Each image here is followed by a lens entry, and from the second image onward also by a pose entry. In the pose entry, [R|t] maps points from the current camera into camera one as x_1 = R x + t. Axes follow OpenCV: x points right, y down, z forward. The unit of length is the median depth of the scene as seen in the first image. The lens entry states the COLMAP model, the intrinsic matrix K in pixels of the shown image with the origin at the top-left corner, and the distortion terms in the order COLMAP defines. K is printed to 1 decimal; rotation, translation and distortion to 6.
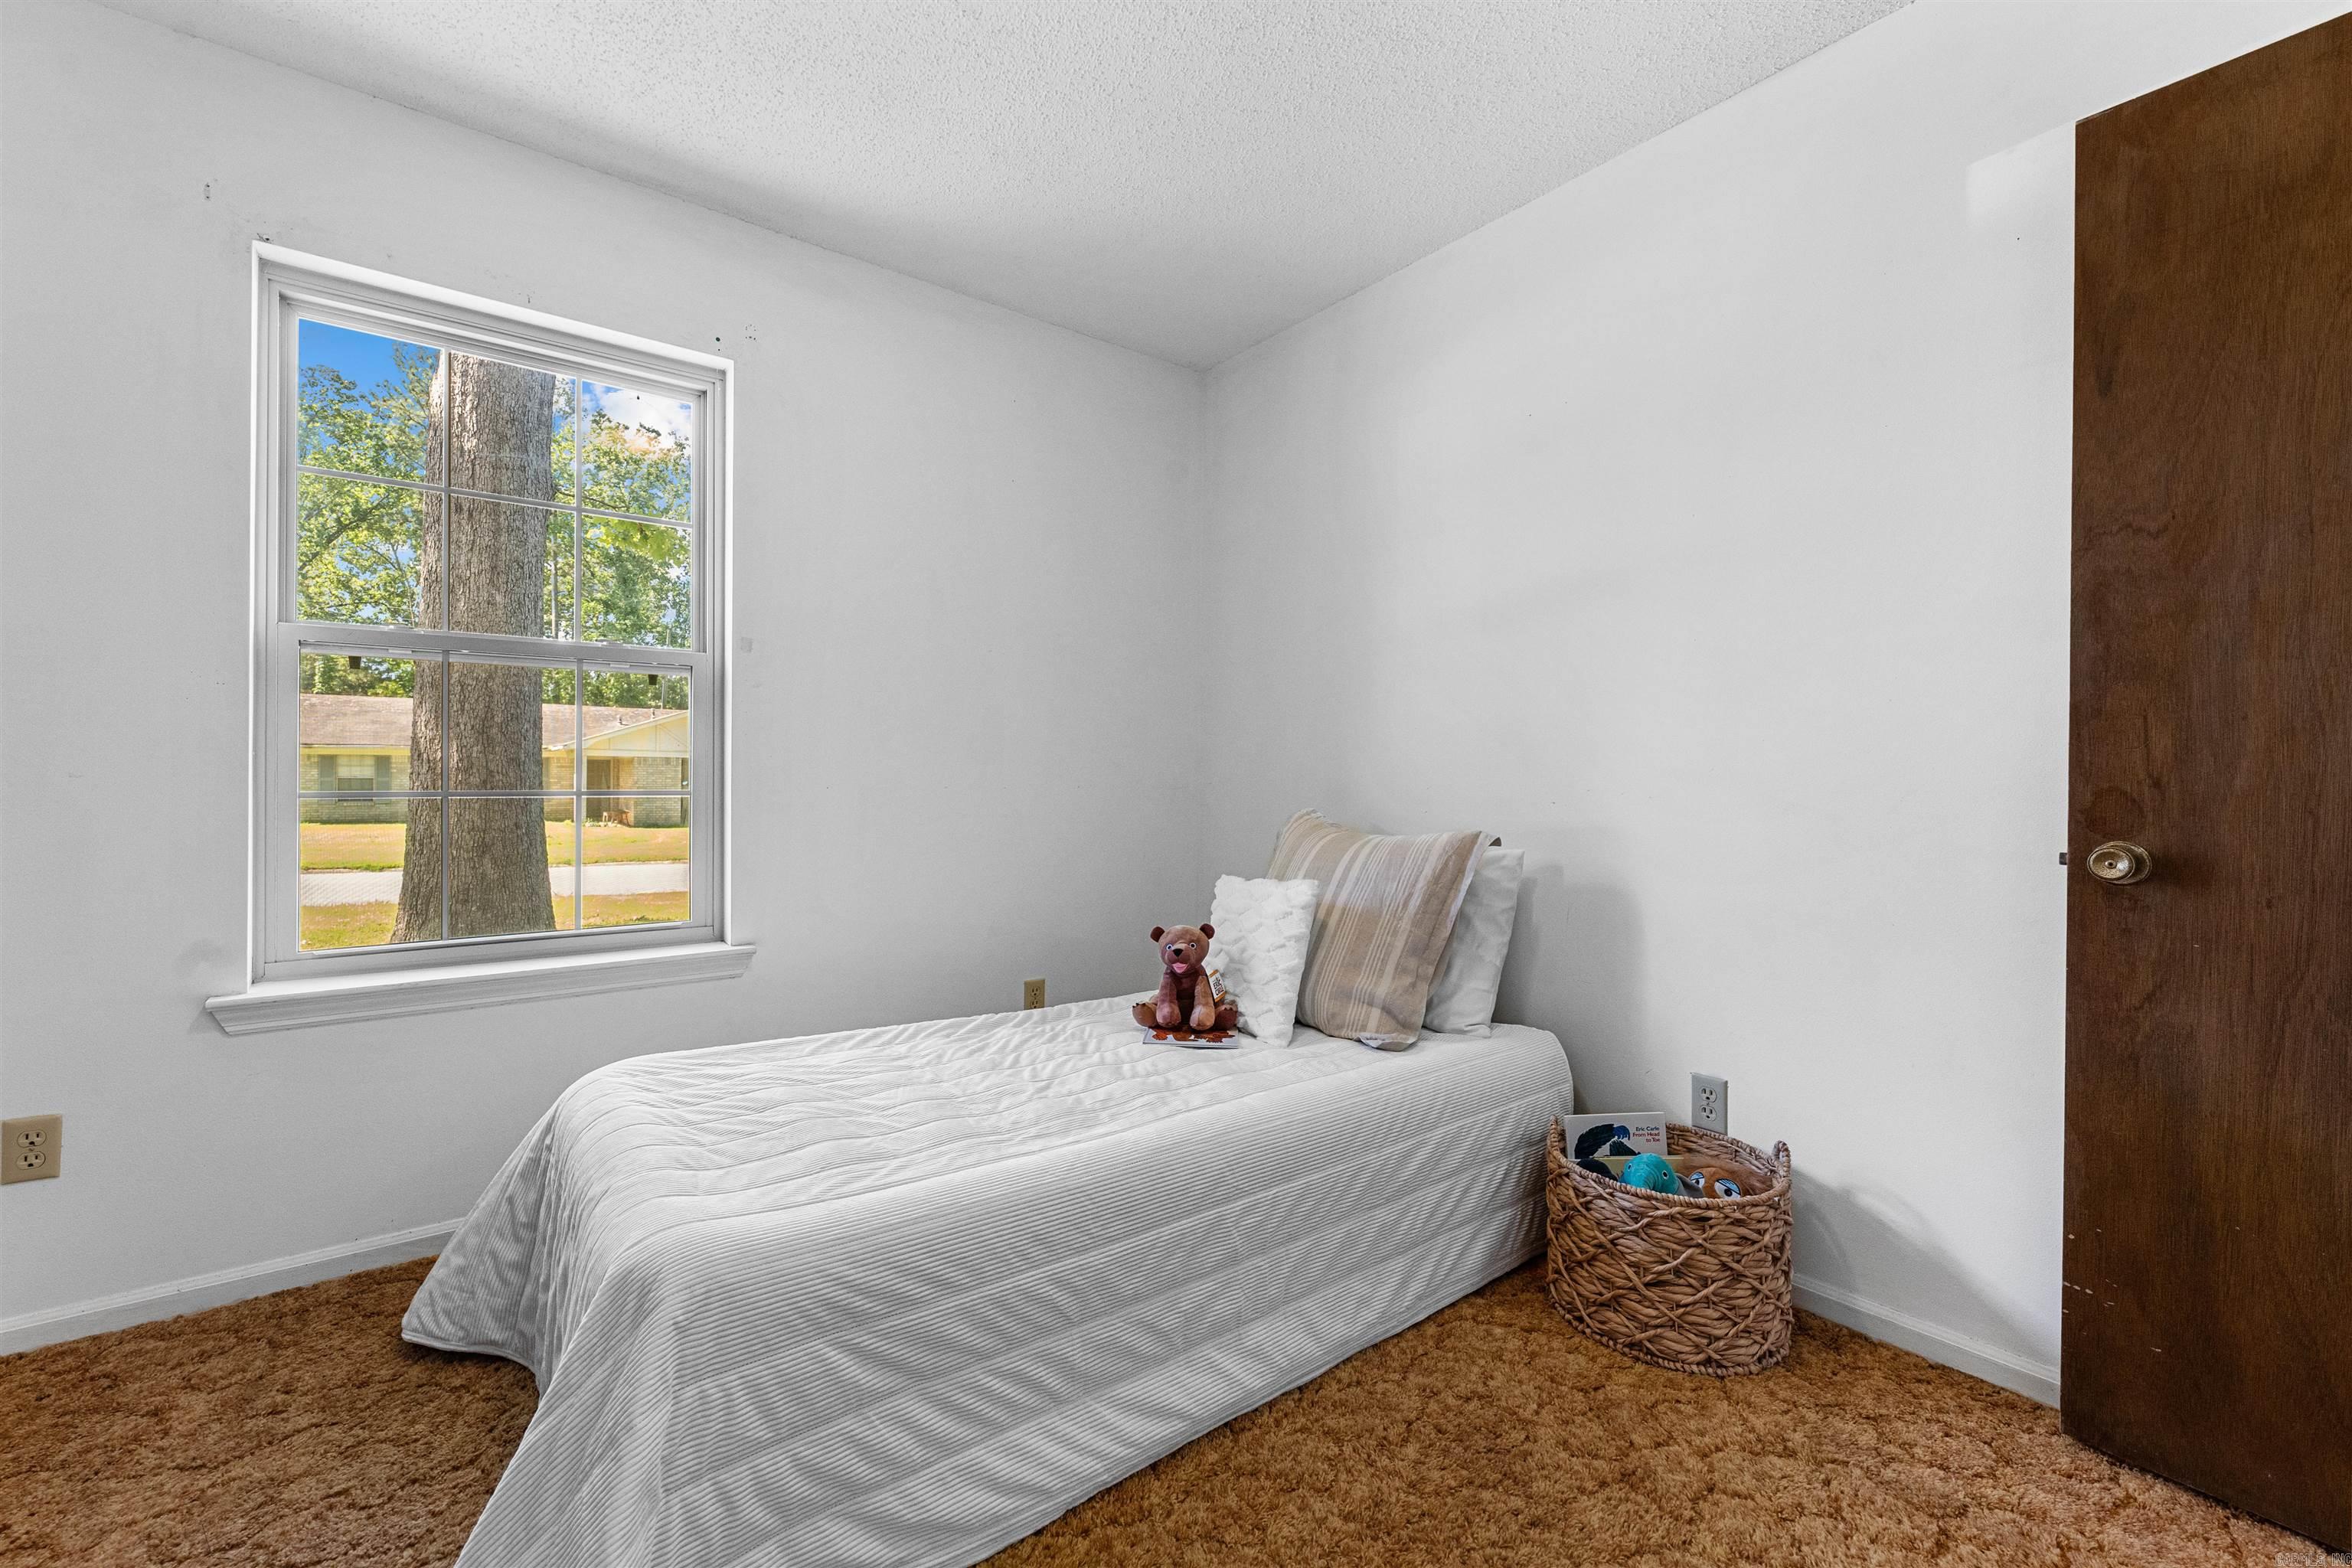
lens RADIAL K [[954.1, 0, 1179.3], [0, 954.1, 780.9], [0, 0, 1]] dist [0.000882, -0.000853]
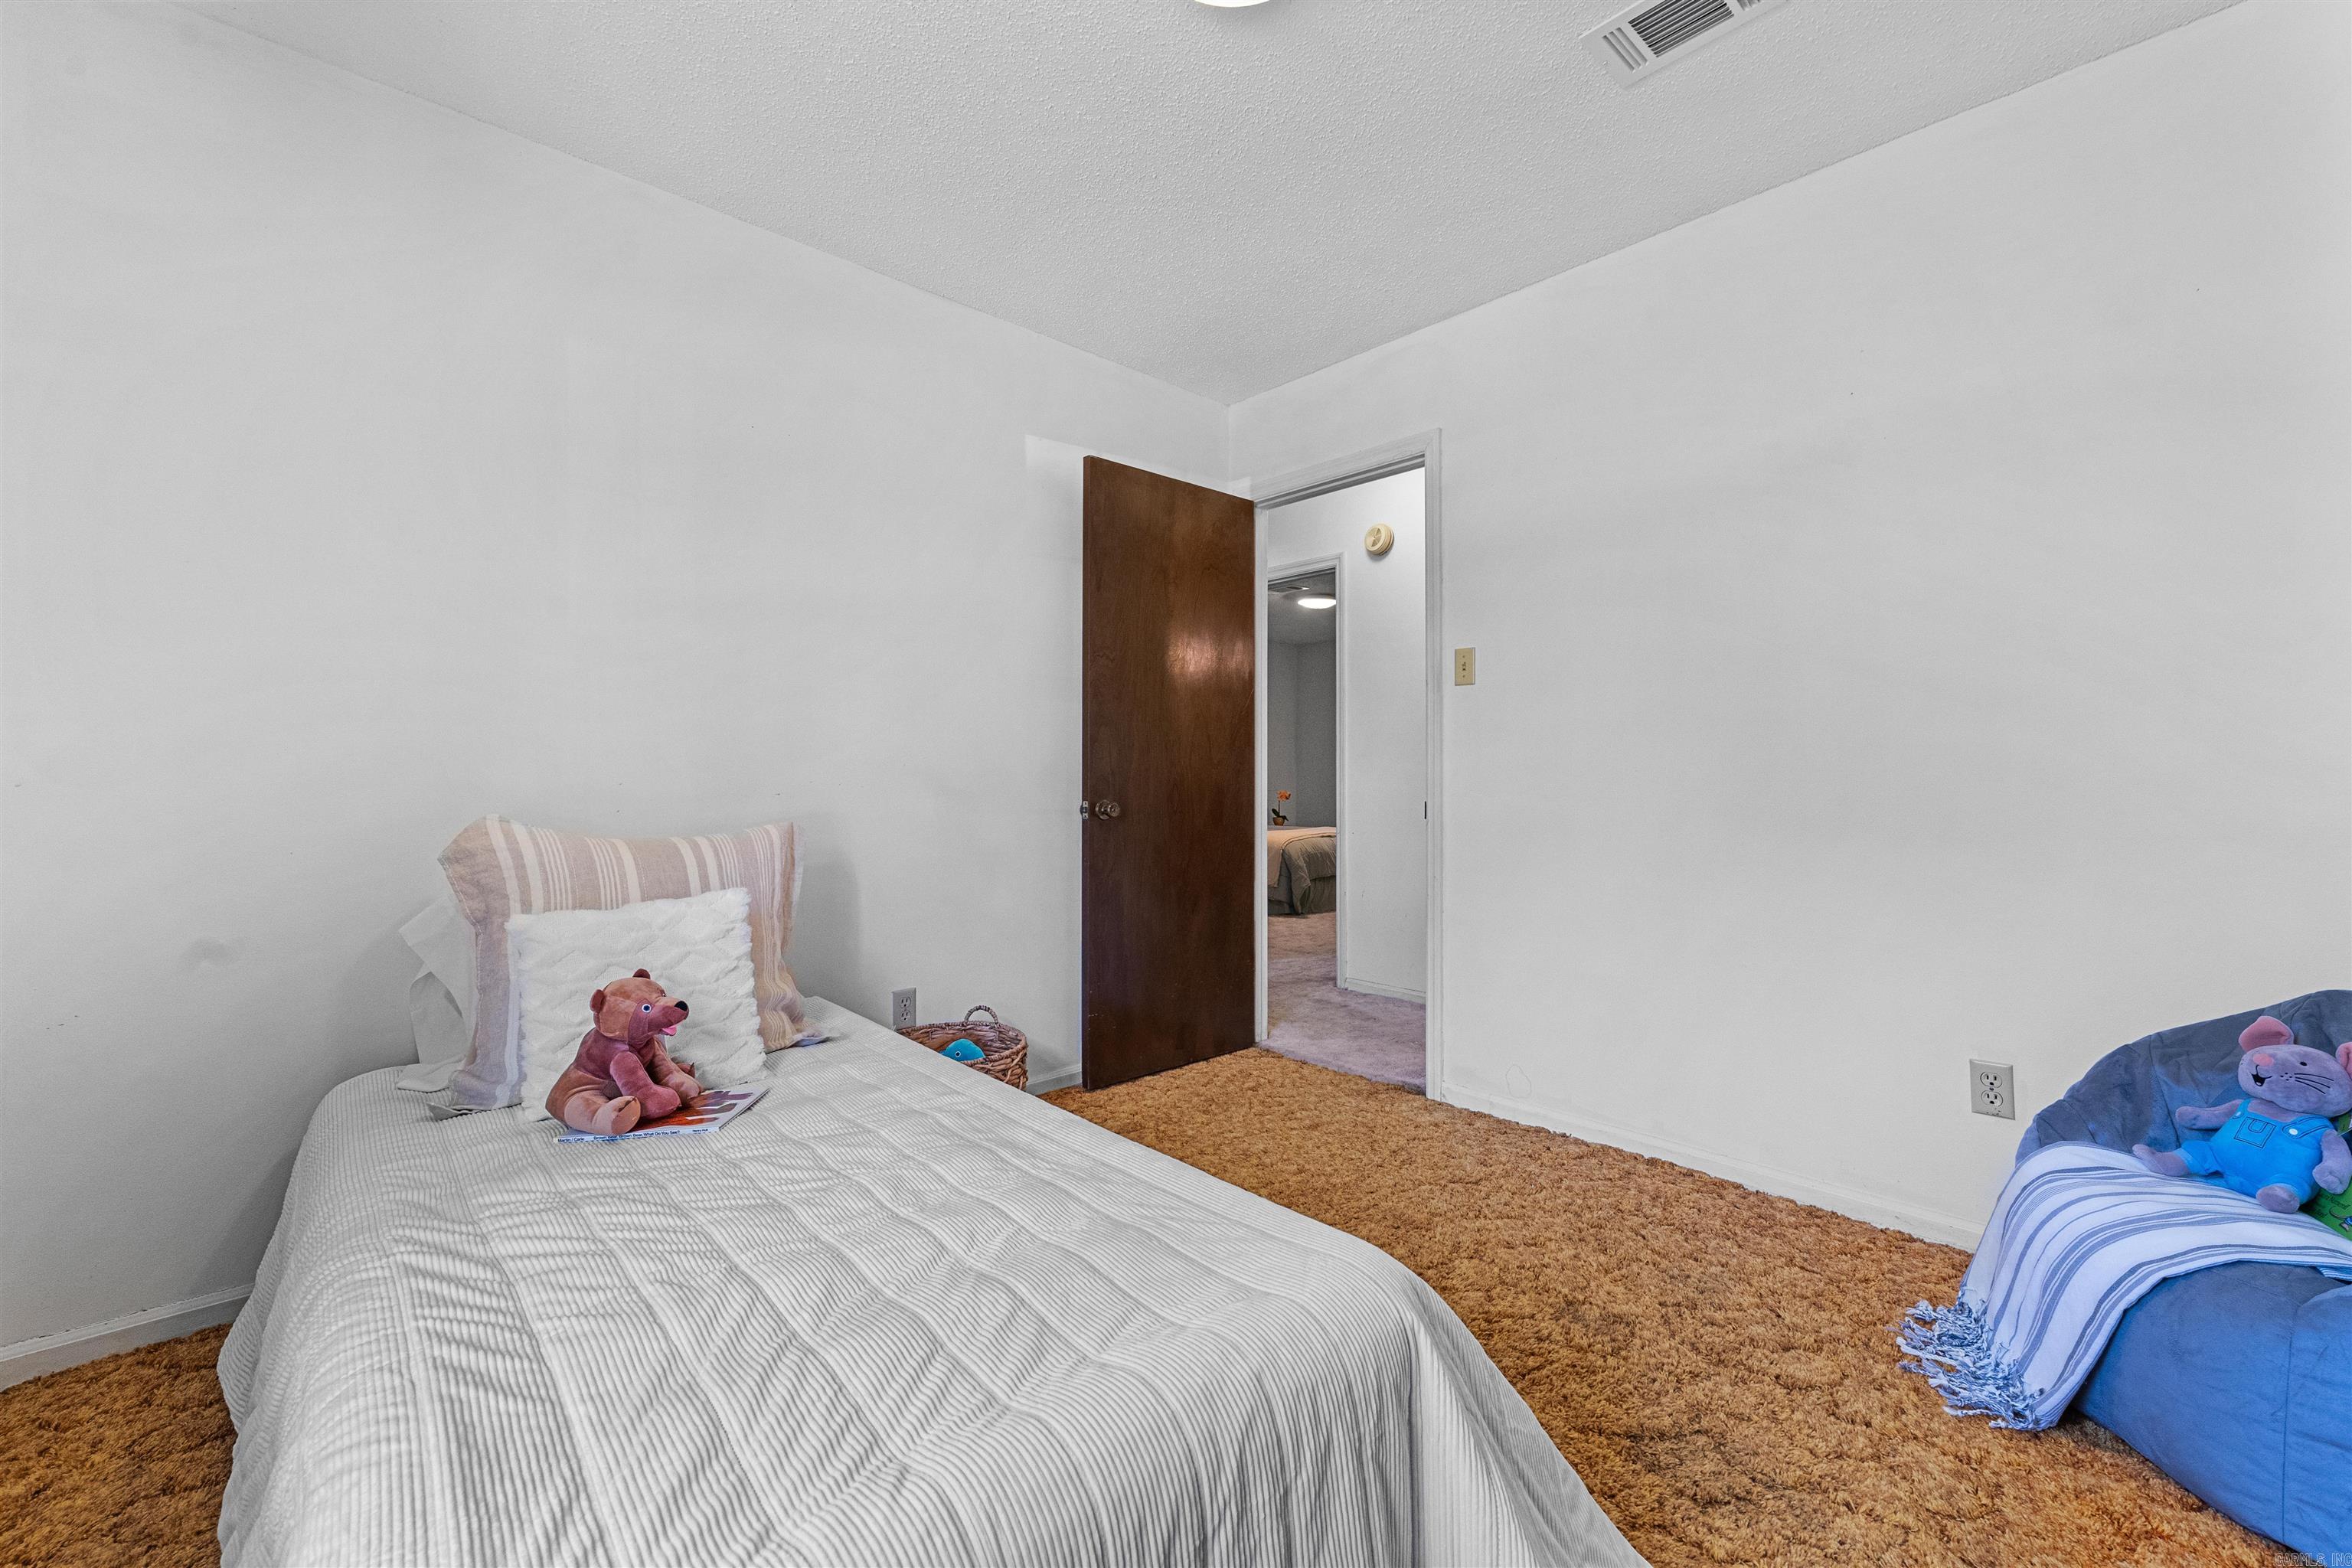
lens RADIAL K [[954.1, 0, 1180.6], [0, 954.1, 778.0], [0, 0, 1]] dist [0.000882, -0.000853]
pose [[-0.116093, 0.002642, 0.993235, -0.958448], [0.010273, 0.999946, -0.001459, 0.015000], [-0.993185, 0.010034, -0.116114, 0.874089]]
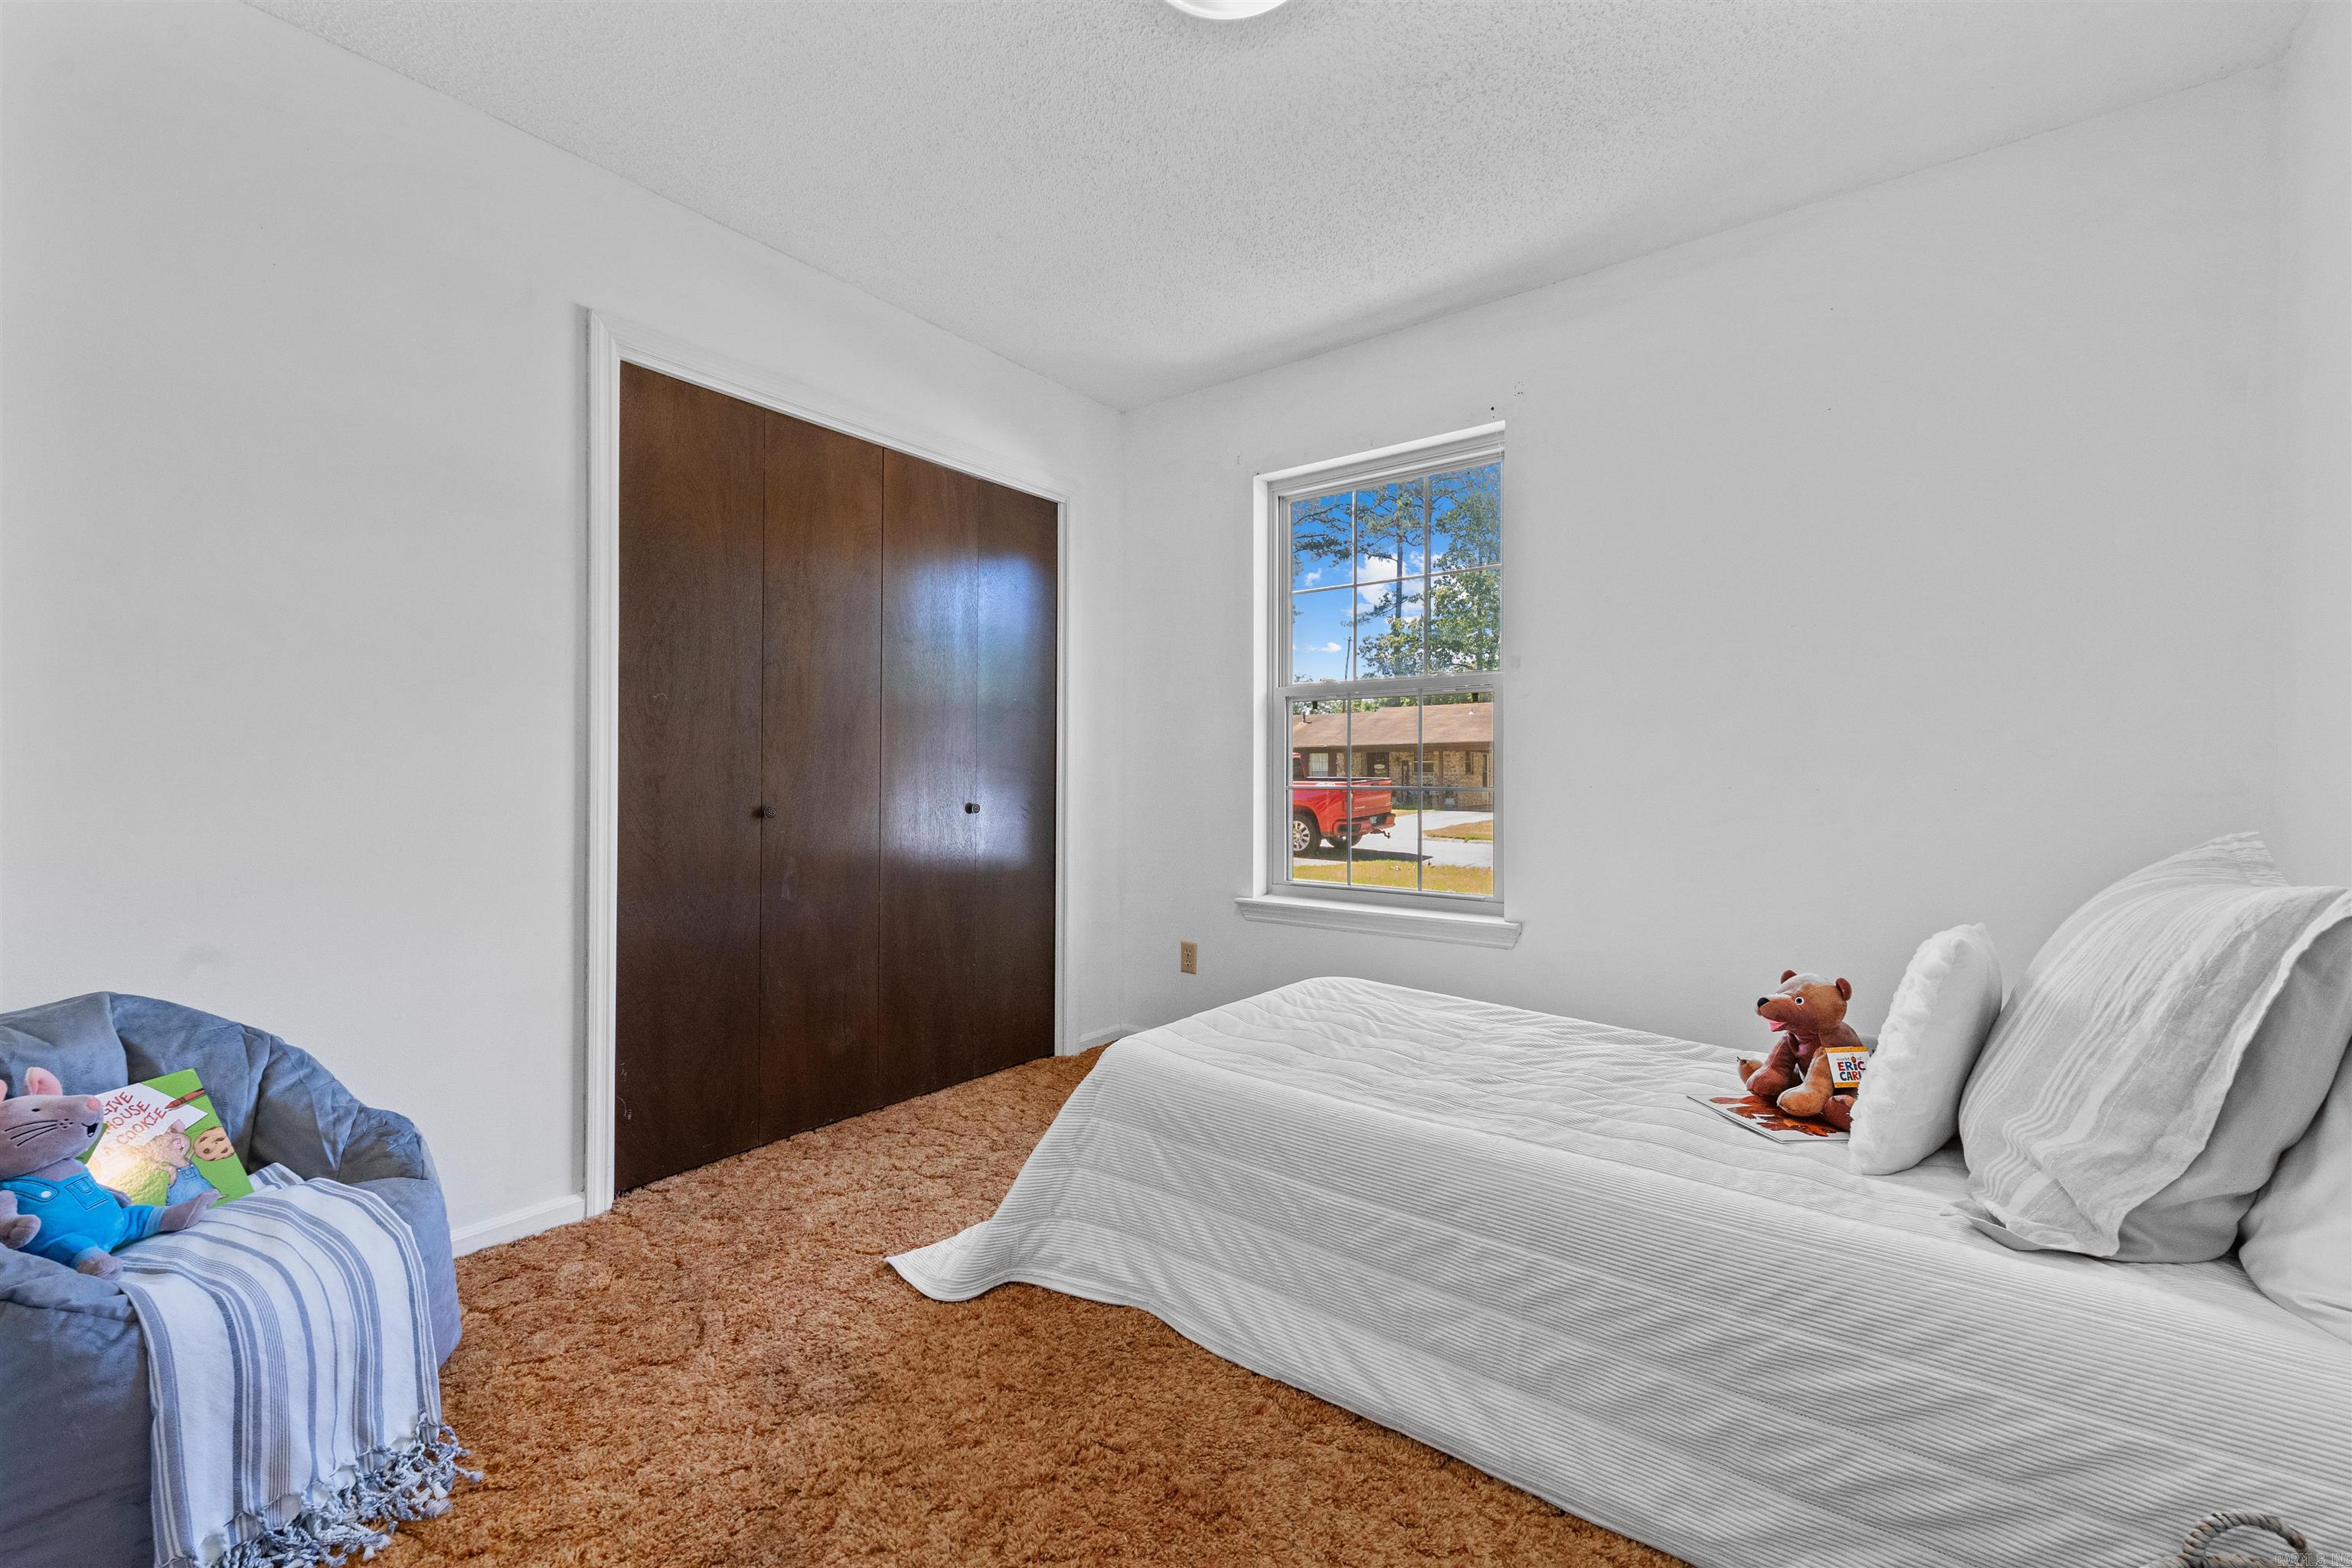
lens RADIAL K [[954.1, 0, 1167.8], [0, 954.1, 783.1], [0, 0, 1]] dist [0.000882, -0.000853]
pose [[0.252347, 0.003606, -0.967630, 0.774676], [-0.003475, 0.999990, 0.002821, 0.002555], [0.967630, 0.002651, 0.252357, 0.422957]]
